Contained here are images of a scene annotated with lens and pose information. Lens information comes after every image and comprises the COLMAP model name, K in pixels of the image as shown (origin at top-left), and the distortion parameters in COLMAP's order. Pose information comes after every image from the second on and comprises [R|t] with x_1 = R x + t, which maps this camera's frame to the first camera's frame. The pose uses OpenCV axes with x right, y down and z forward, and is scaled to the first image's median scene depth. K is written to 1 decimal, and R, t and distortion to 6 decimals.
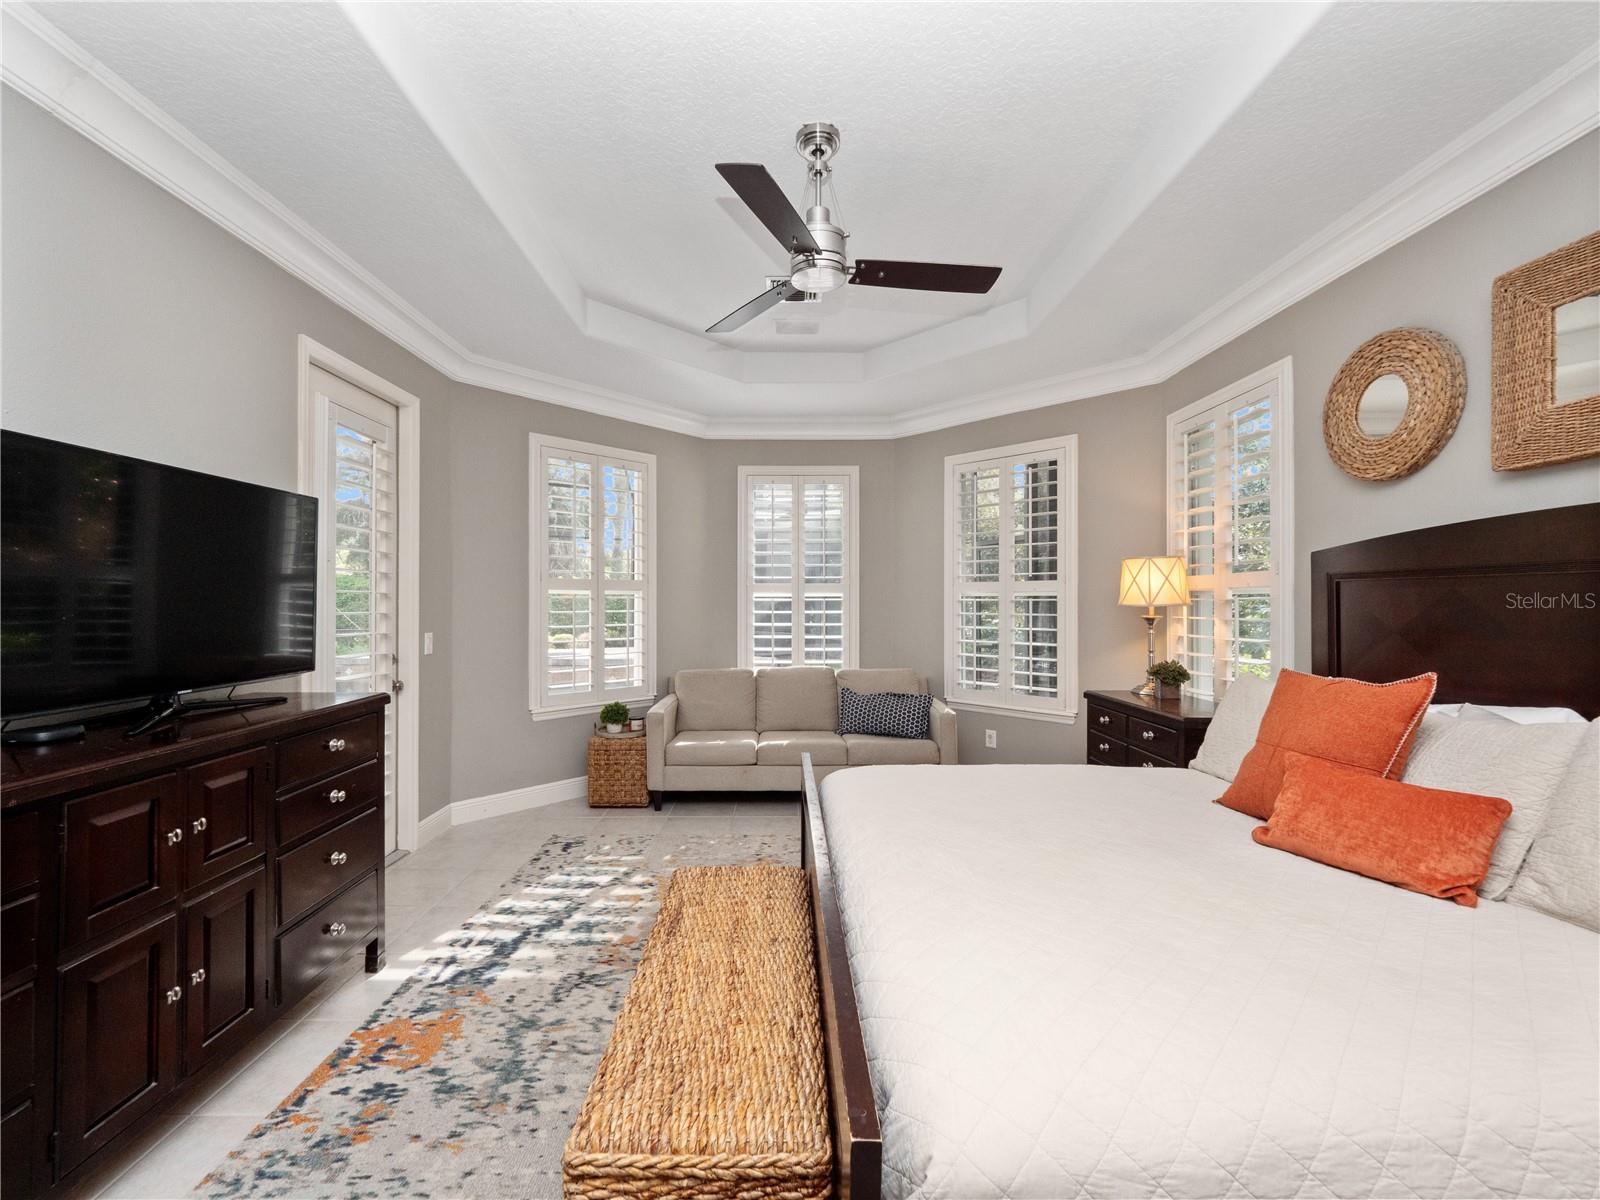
lens RADIAL K [[721.1, 0, 694.8], [0, 721.1, 592.7], [0, 0, 1]] dist [0.010563, -0.010852]
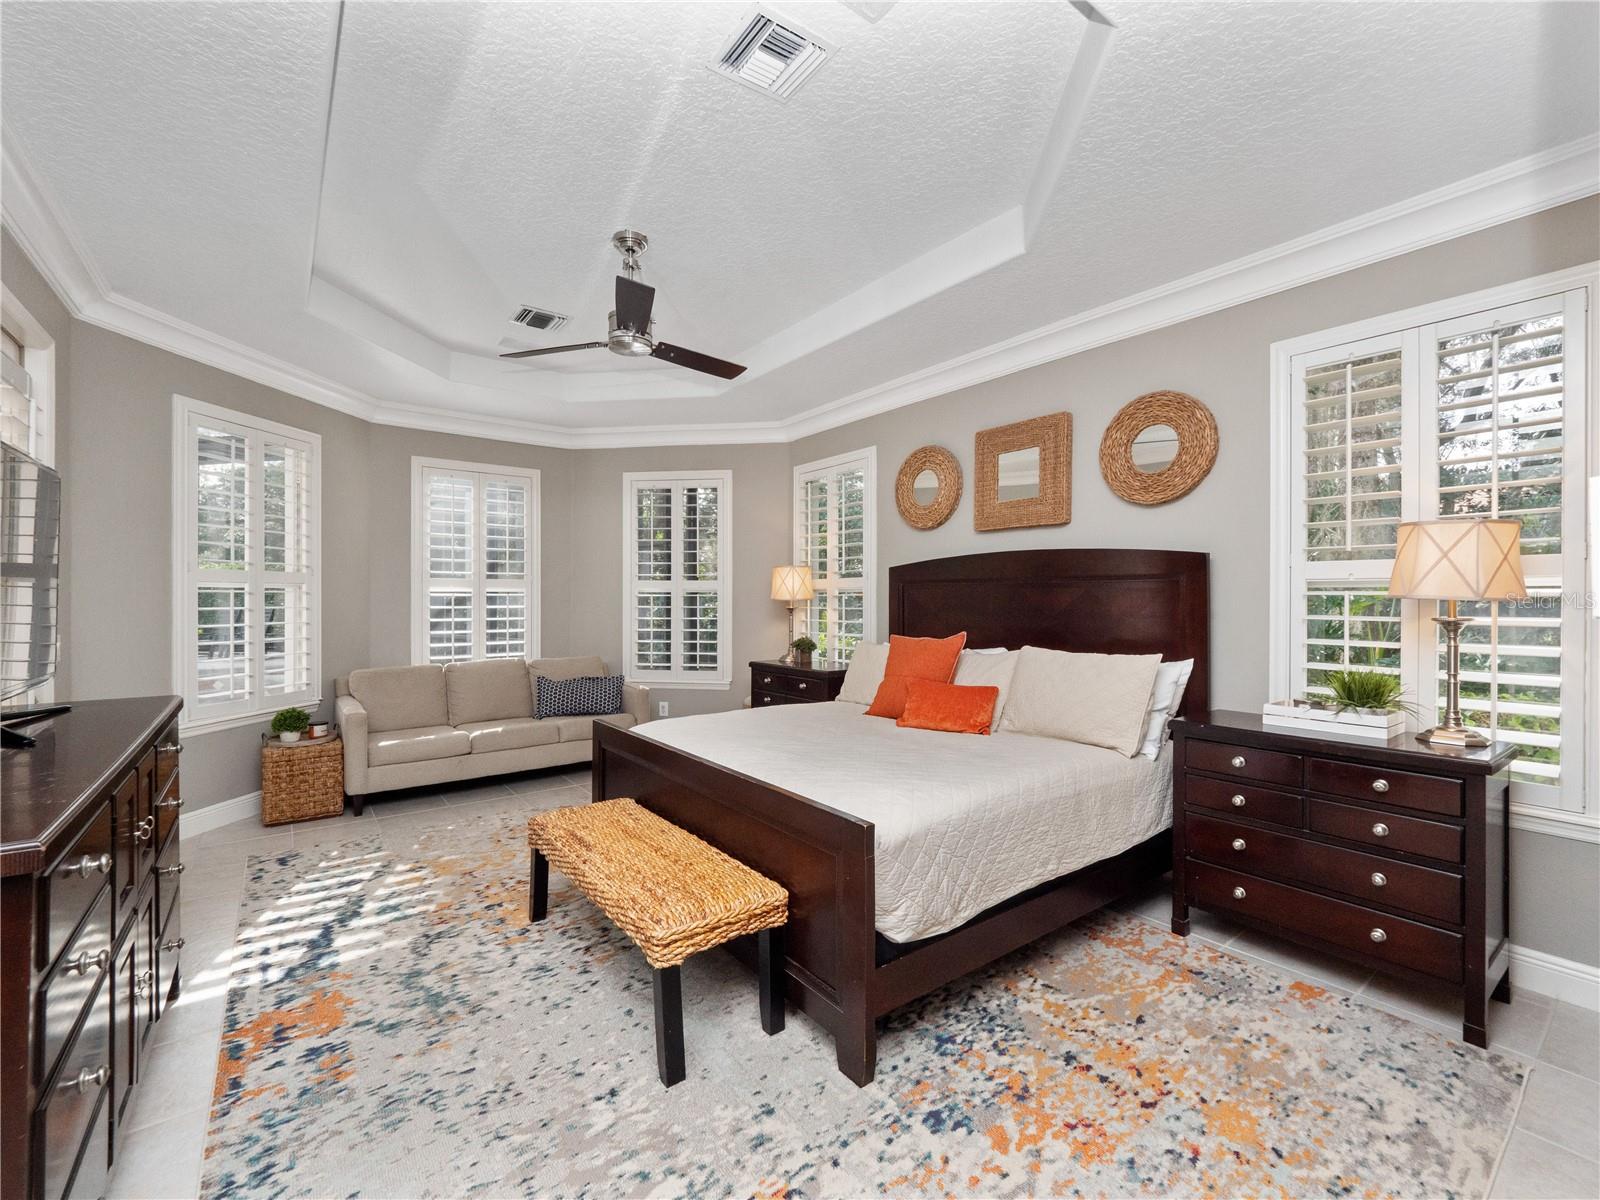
lens RADIAL K [[684.5, 0, 792.4], [0, 684.5, 584.8], [0, 0, 1]] dist [-0.004293, -0.000825]
pose [[0.798278, 0.011524, 0.602179, -0.227796], [-0.008165, 0.999932, -0.008311, -0.000199], [-0.602234, 0.001718, 0.798318, -0.107904]]
